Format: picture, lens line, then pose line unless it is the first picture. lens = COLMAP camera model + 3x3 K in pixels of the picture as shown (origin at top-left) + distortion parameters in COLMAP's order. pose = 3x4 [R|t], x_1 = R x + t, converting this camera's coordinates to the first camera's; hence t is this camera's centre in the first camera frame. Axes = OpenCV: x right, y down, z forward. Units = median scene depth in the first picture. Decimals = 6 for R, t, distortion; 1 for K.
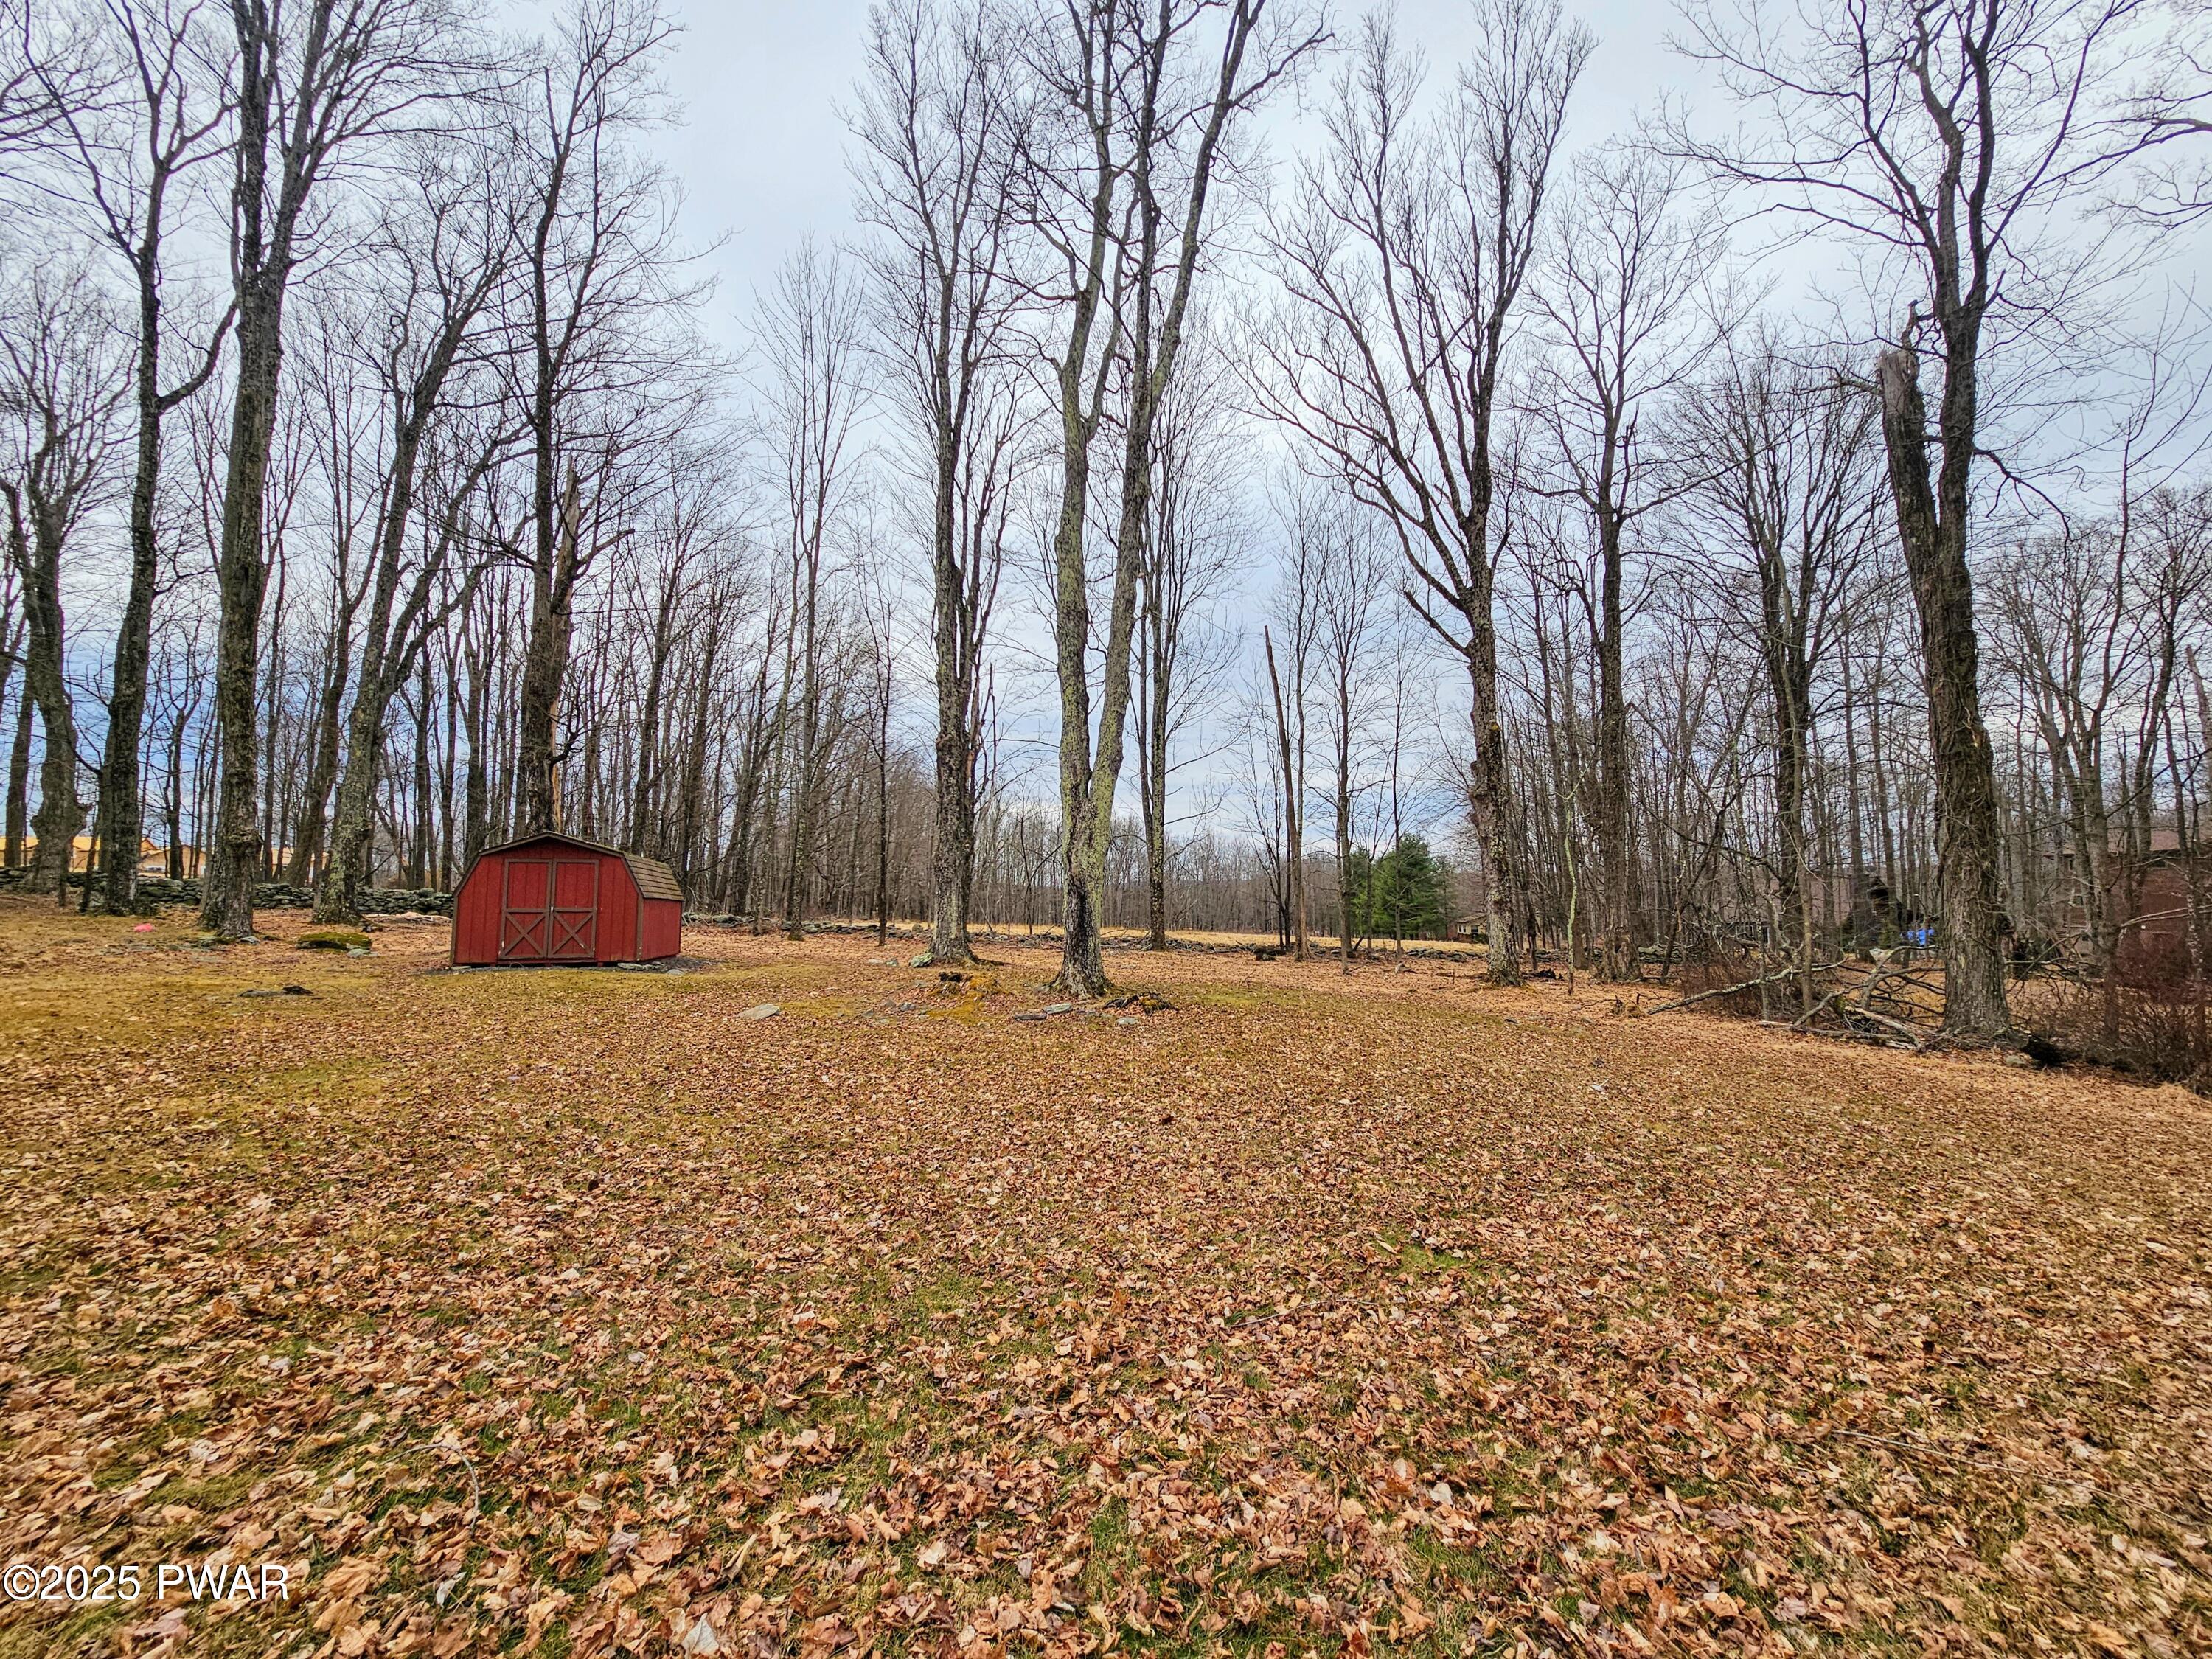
lens RADIAL K [[905.0, 0, 1124.4], [0, 905.0, 836.1], [0, 0, 1]] dist [-0.002385, -0.000129]
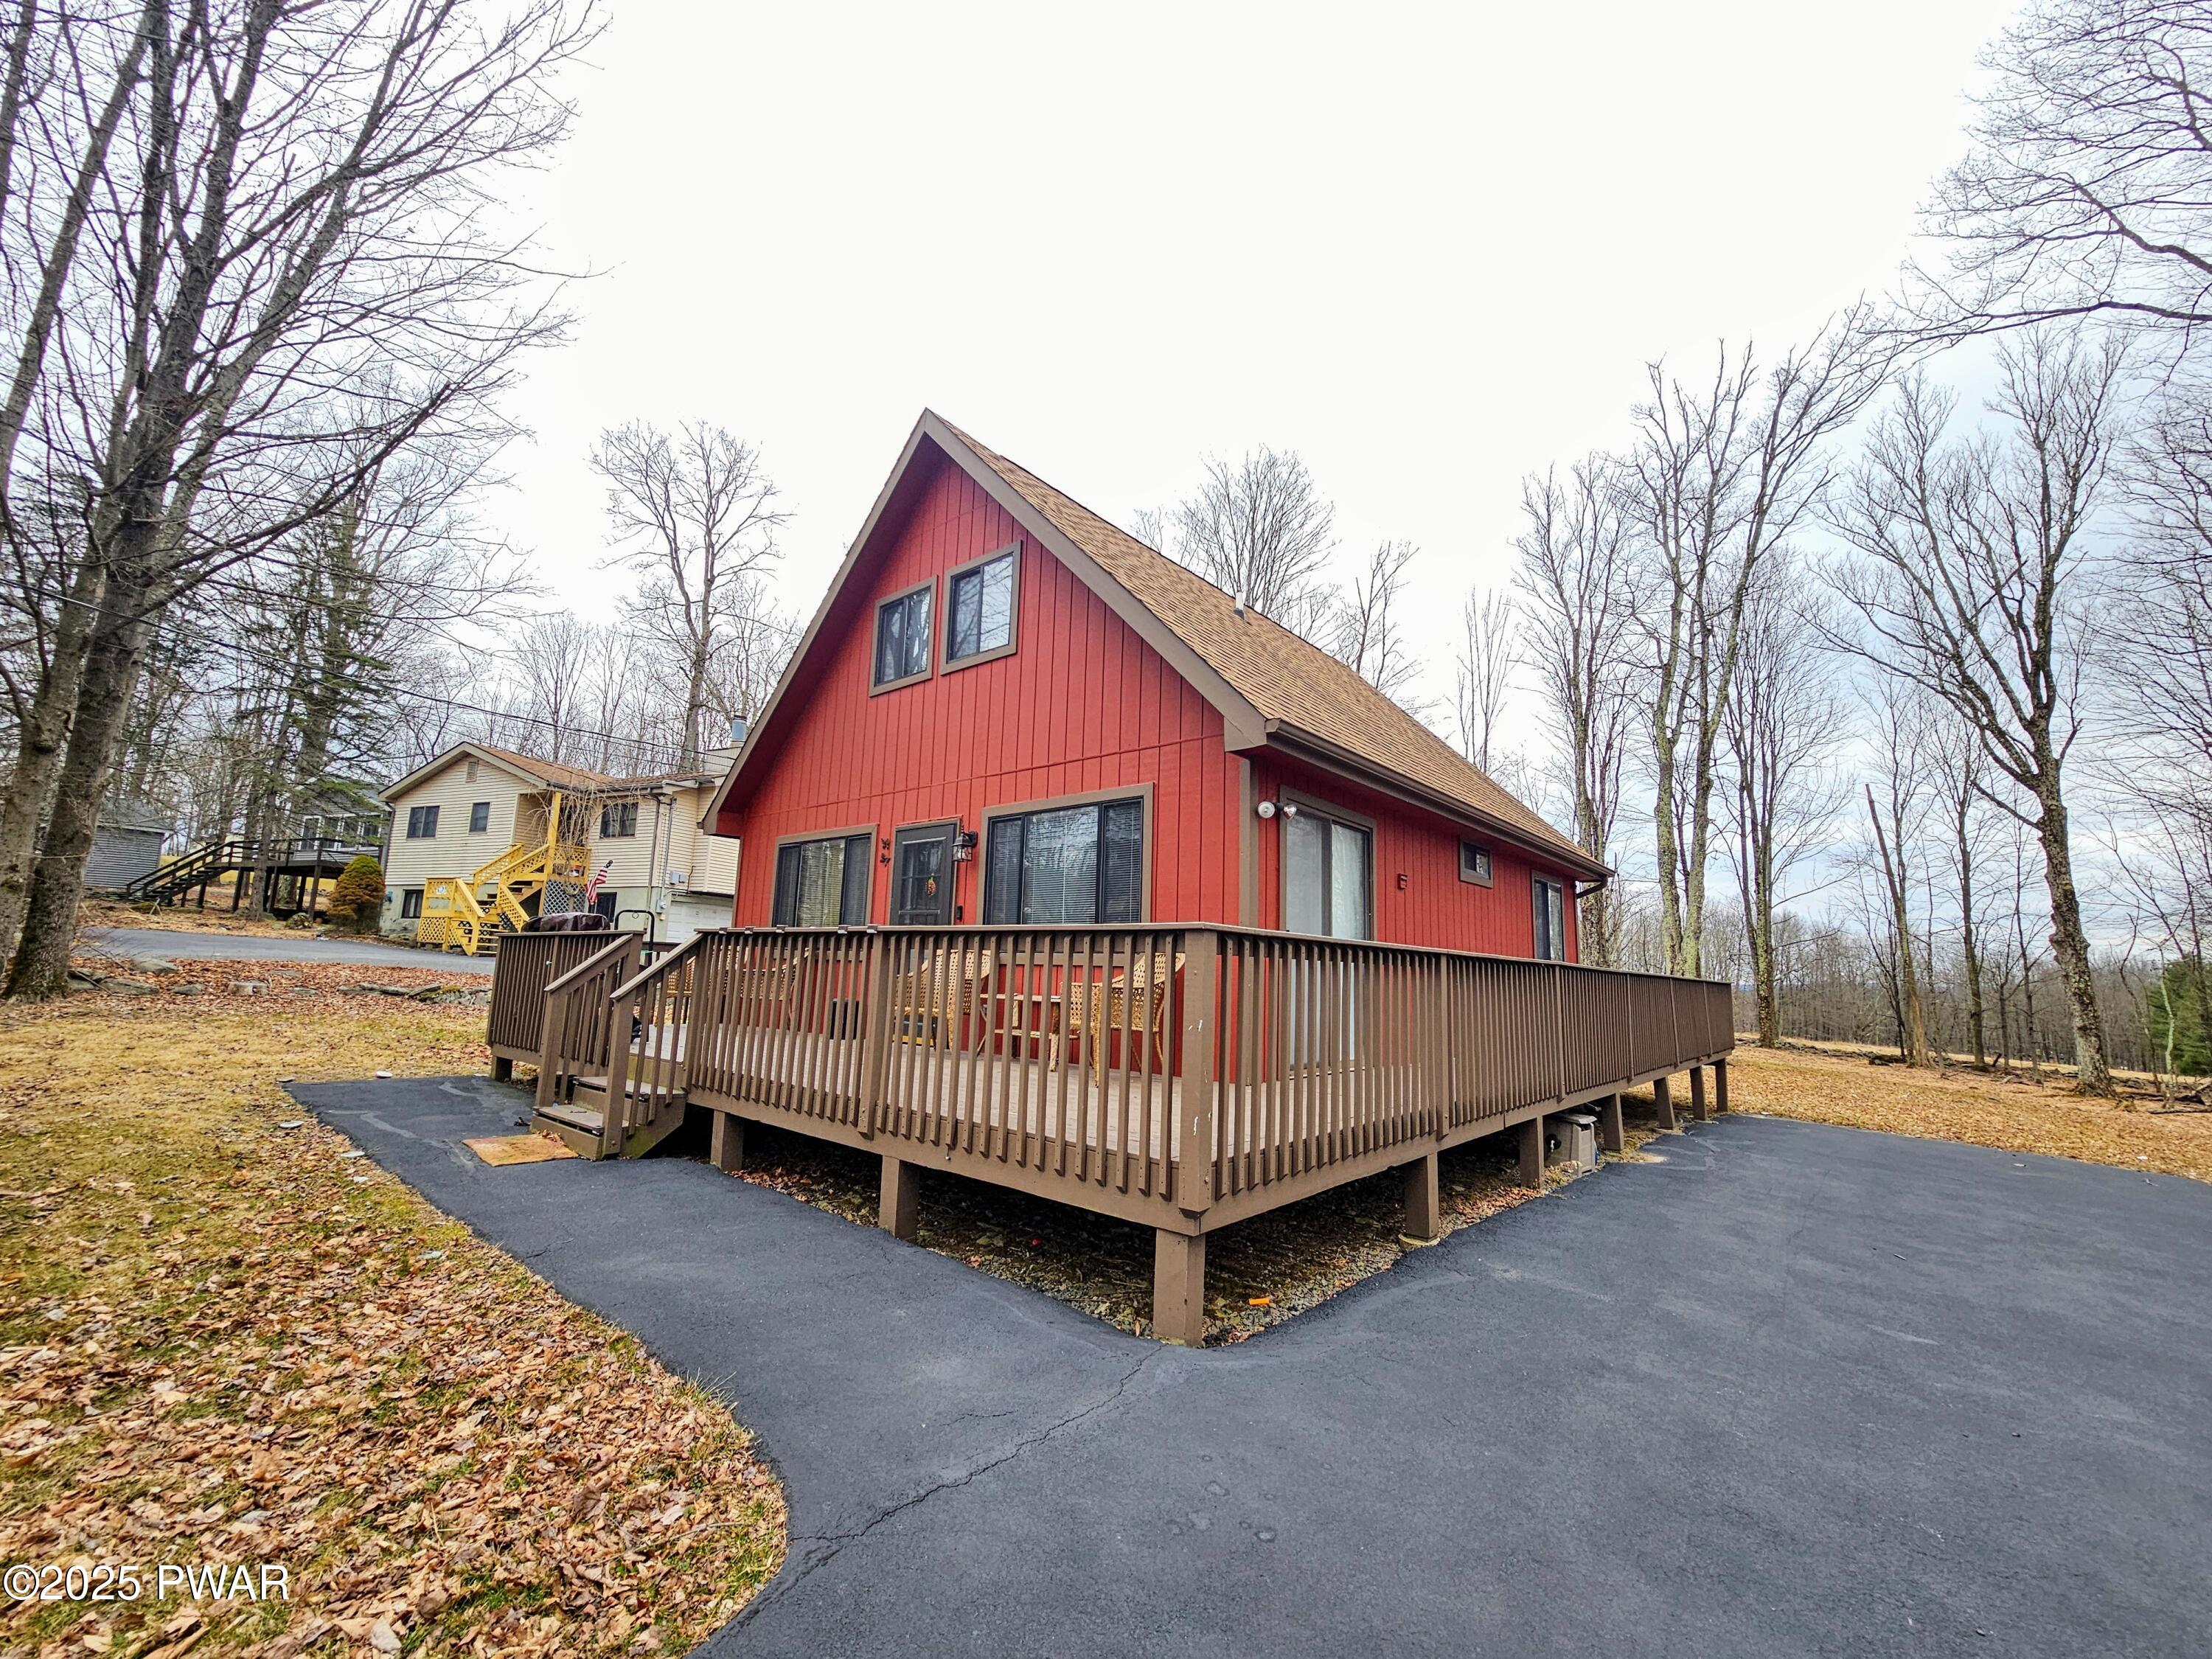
lens RADIAL K [[905.0, 0, 1114.9], [0, 905.0, 829.5], [0, 0, 1]] dist [-0.002385, -0.000129]
pose [[0.799185, -0.054068, -0.598649, 0.104718], [-0.006433, 0.995120, -0.098464, -0.068470], [0.601051, 0.082542, 0.794937, -0.811137]]
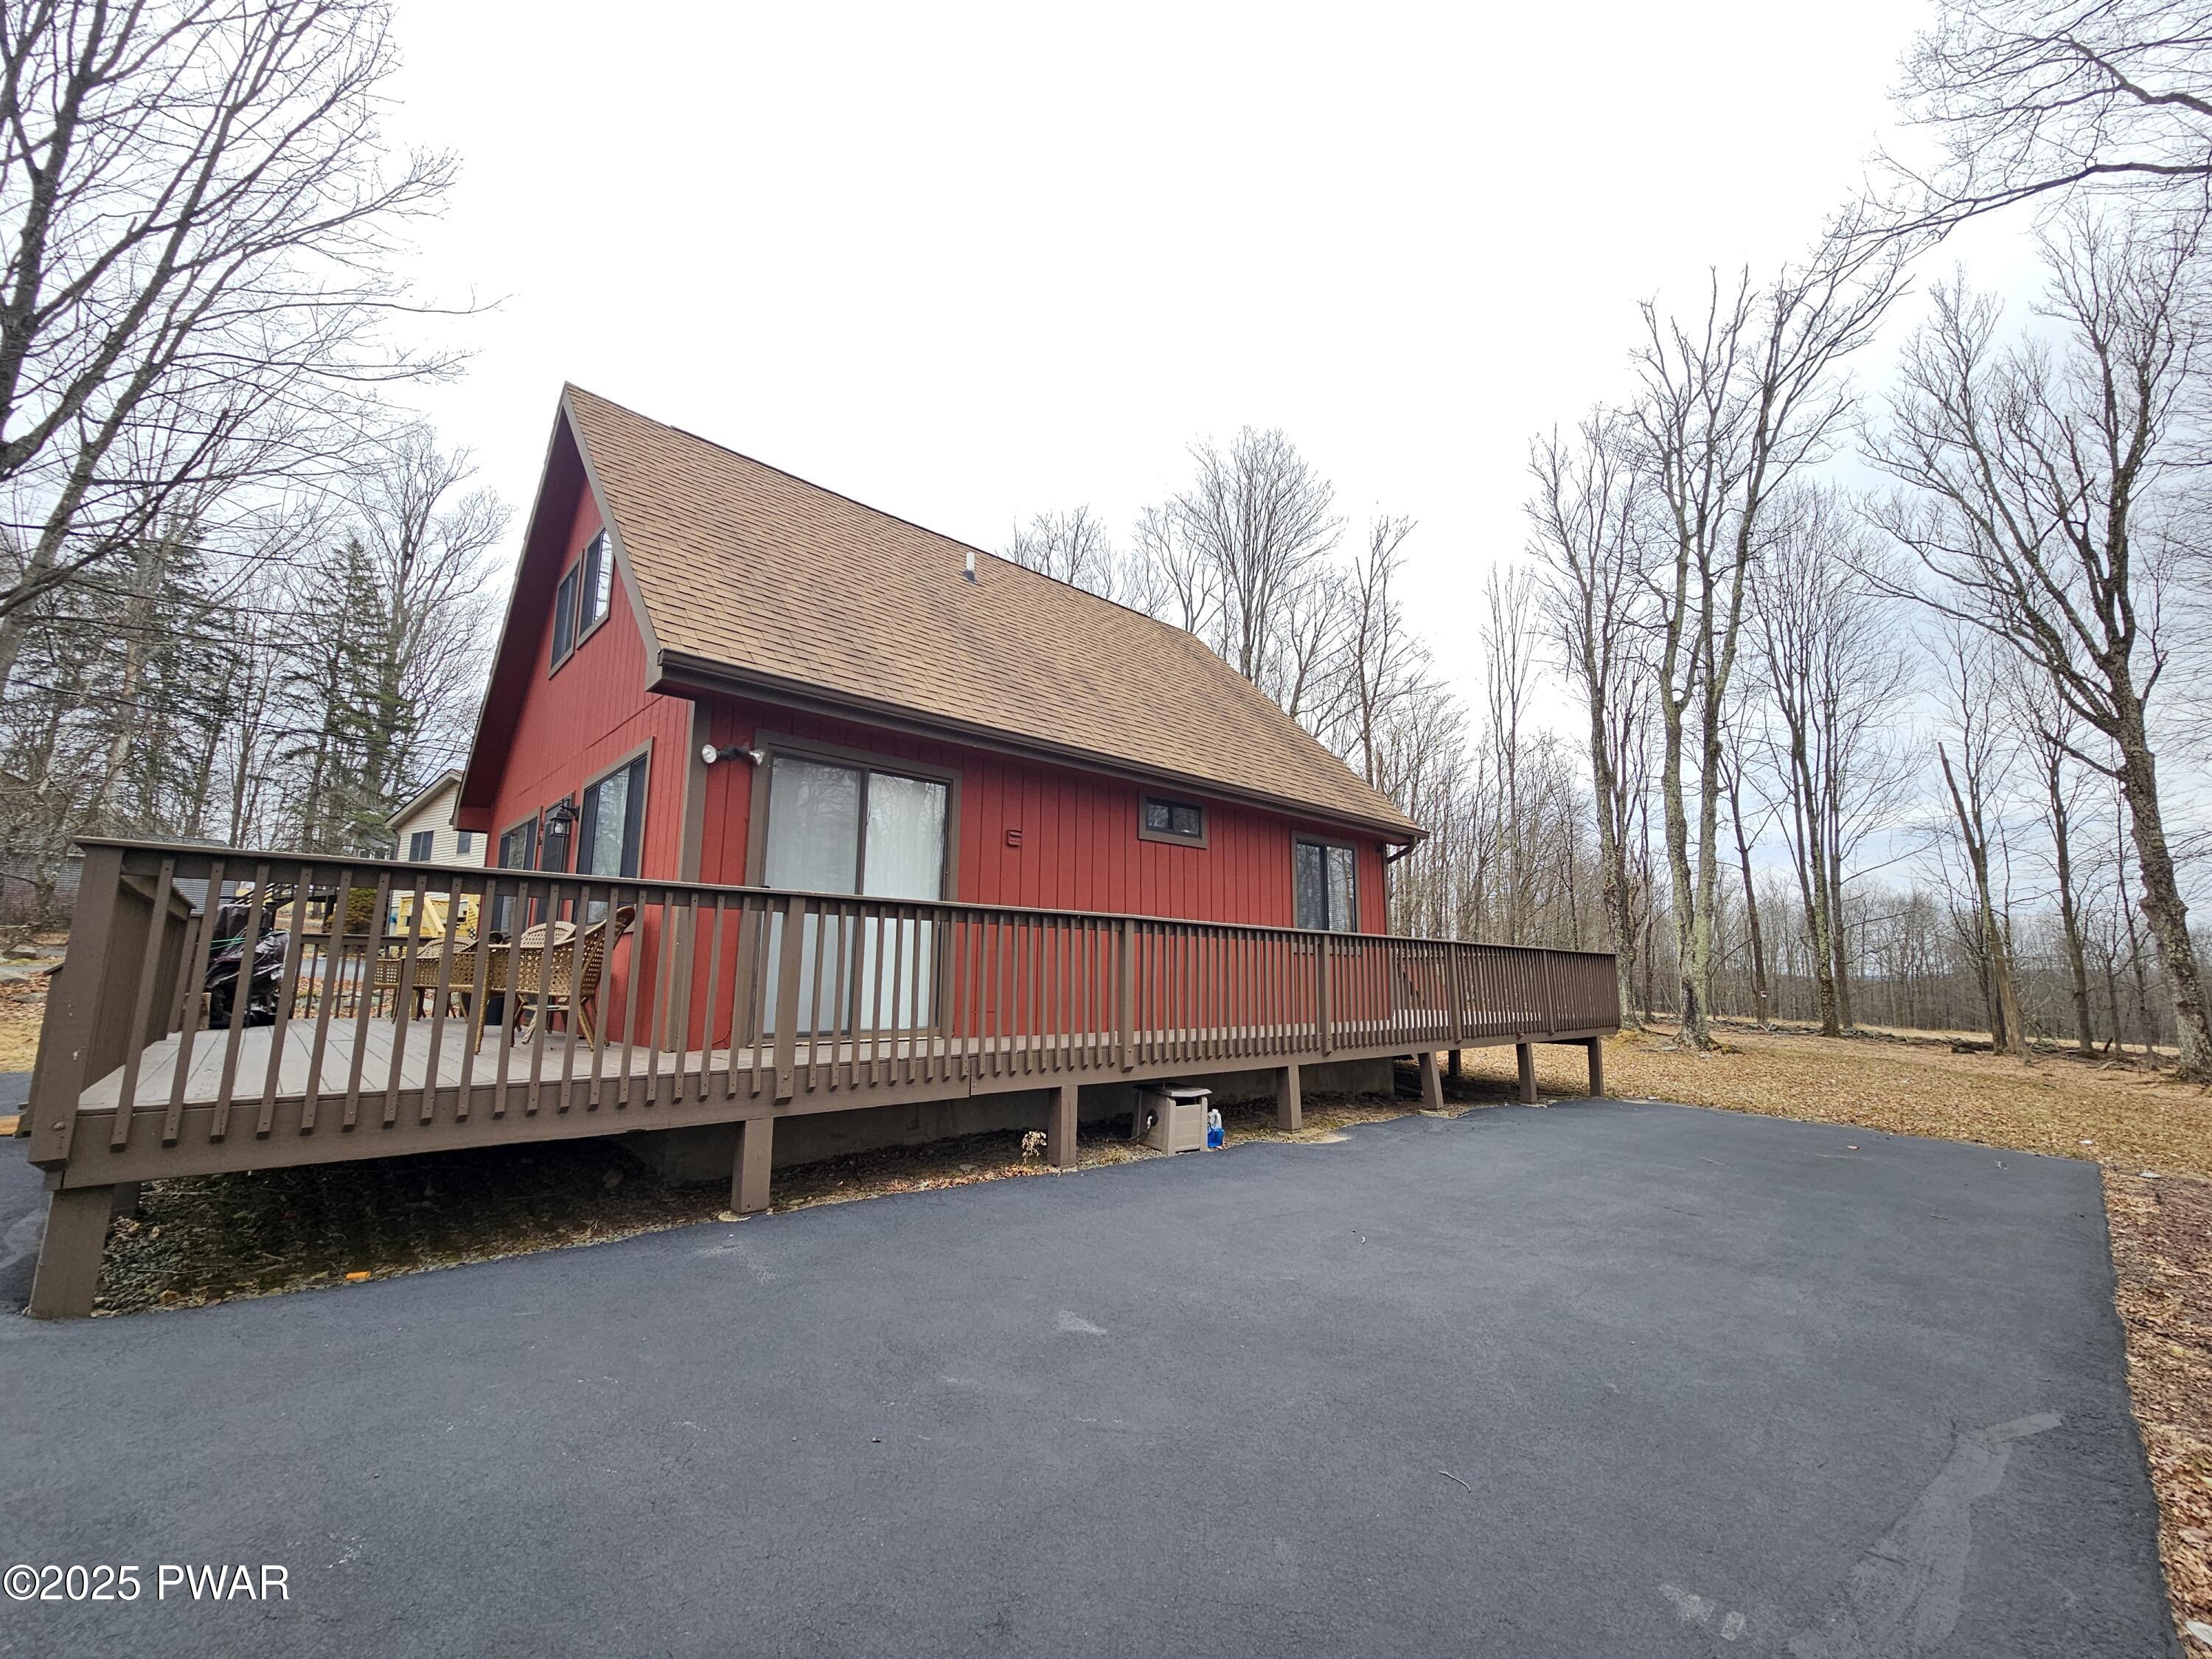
lens RADIAL K [[905.0, 0, 1115.5], [0, 905.0, 828.6], [0, 0, 1]] dist [-0.002385, -0.000129]
pose [[0.731277, -0.094464, -0.675508, 0.224808], [0.026053, 0.993509, -0.110731, -0.050601], [0.681583, 0.063376, 0.728991, -0.676617]]
